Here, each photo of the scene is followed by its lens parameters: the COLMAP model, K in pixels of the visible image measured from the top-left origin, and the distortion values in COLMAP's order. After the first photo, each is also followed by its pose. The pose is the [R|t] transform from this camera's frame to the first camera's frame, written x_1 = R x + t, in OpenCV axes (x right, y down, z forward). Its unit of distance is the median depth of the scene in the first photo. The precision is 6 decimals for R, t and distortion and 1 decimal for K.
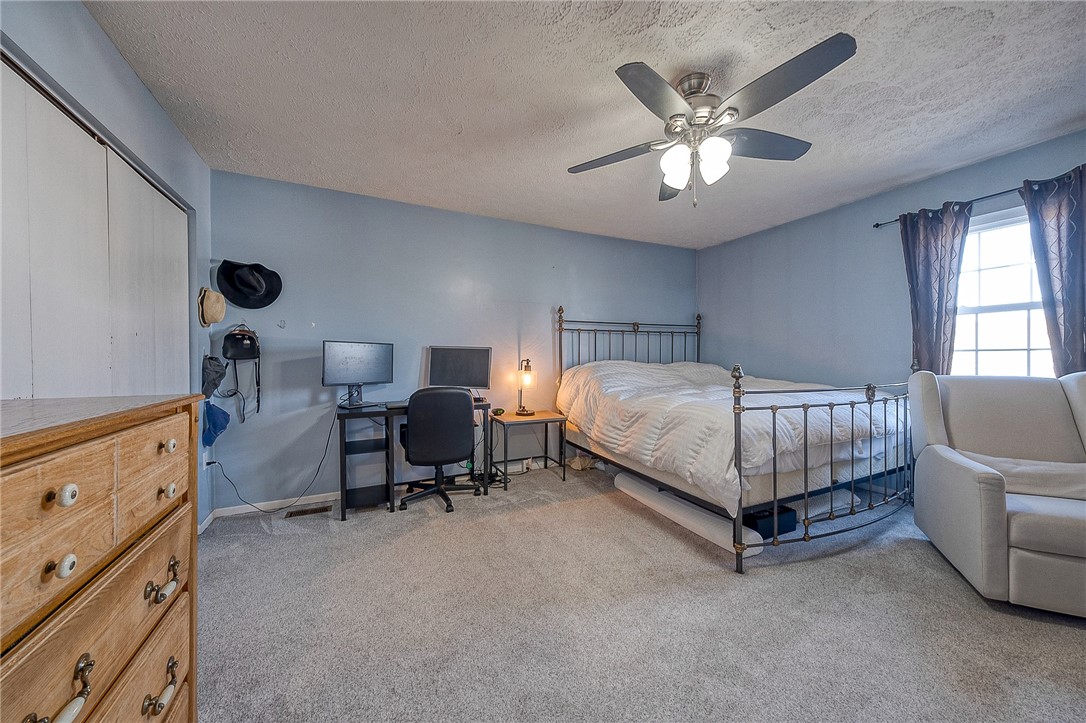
lens RADIAL K [[370.4, 0, 545.7], [0, 370.4, 356.2], [0, 0, 1]] dist [0.001107, 0.000010]
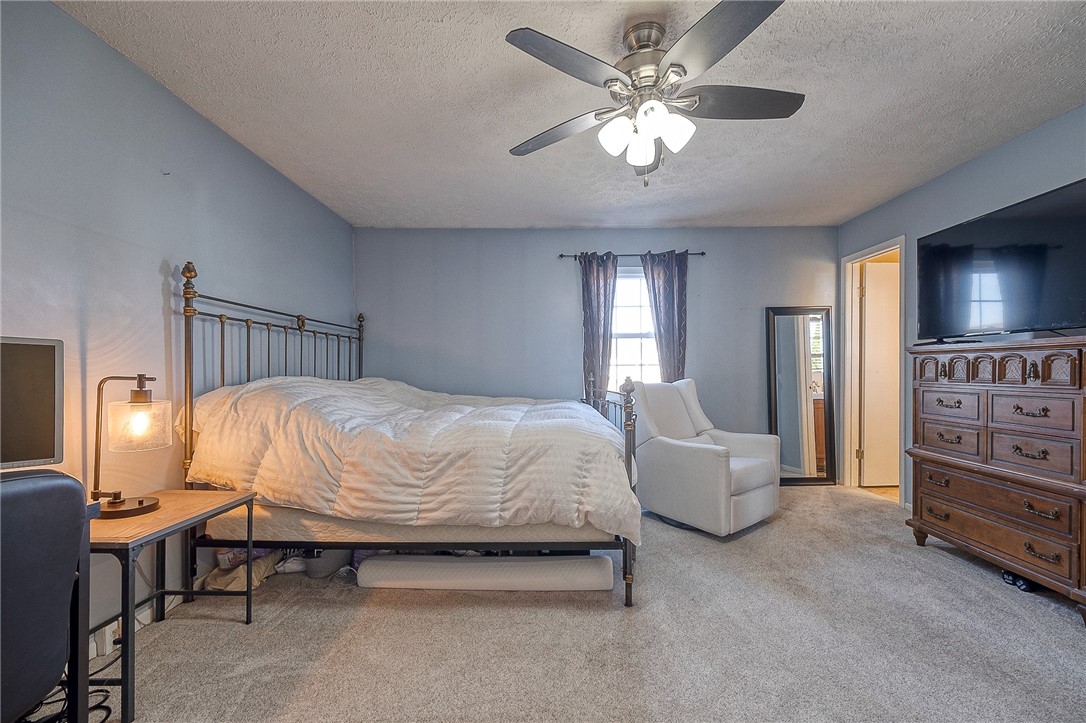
lens RADIAL K [[436.5, 0, 547.1], [0, 436.5, 371.9], [0, 0, 1]] dist [0.001245, 0.000011]
pose [[0.445735, -0.001103, 0.895164, -0.342820], [0.002189, 0.999998, 0.000142, 0.006876], [-0.895162, 0.001896, 0.445736, 0.457351]]
